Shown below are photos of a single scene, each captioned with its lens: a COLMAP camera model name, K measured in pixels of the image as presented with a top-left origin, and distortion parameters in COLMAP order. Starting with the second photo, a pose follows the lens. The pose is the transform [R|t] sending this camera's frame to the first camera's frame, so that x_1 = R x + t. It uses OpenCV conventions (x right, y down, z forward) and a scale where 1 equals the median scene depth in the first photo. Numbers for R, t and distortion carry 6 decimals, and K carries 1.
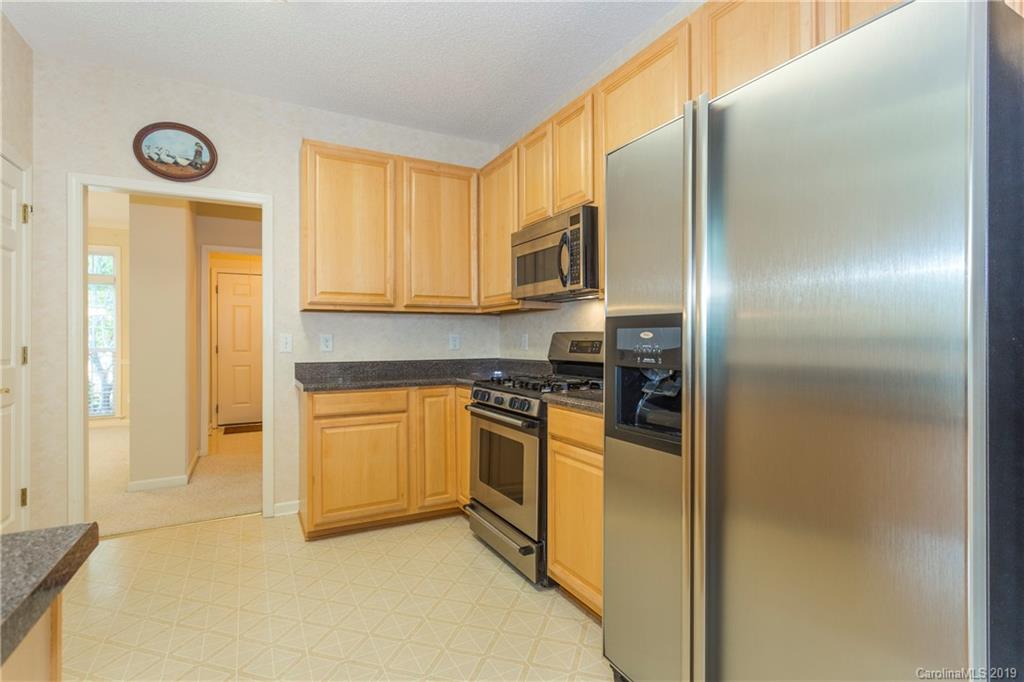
lens RADIAL K [[501.4, 0, 507.7], [0, 501.4, 342.3], [0, 0, 1]] dist [-0.000779, -0.000689]
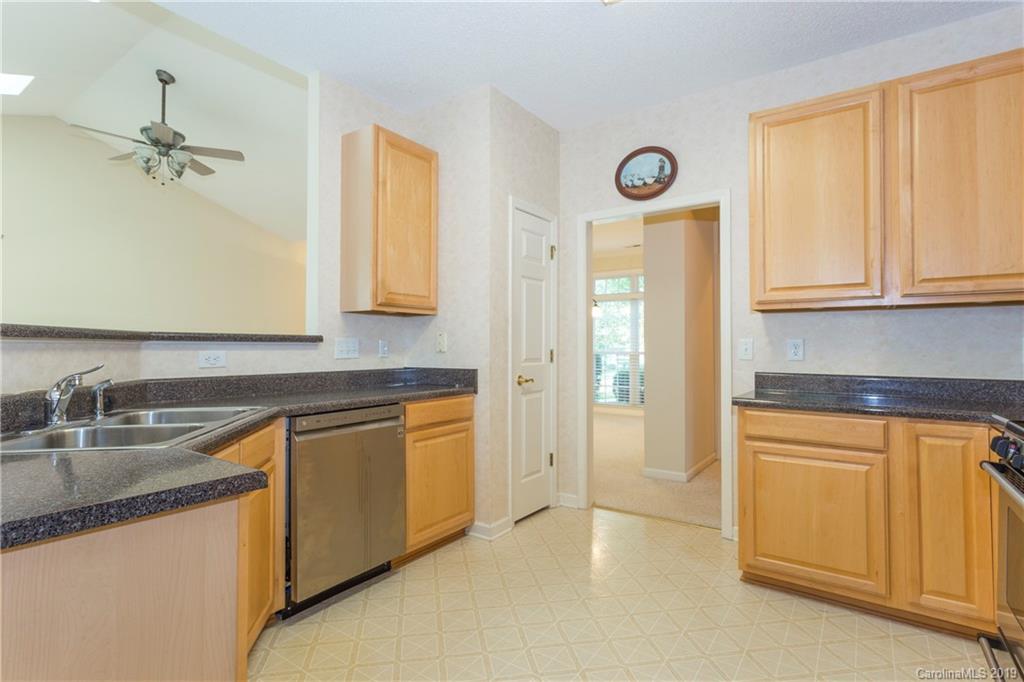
lens RADIAL K [[501.4, 0, 507.7], [0, 501.4, 342.3], [0, 0, 1]] dist [-0.000779, -0.000689]
pose [[0.447511, -0.001291, -0.894277, 0.179984], [-0.012669, 0.999889, -0.007783, 0.001202], [0.894189, 0.014812, 0.447446, 0.241998]]
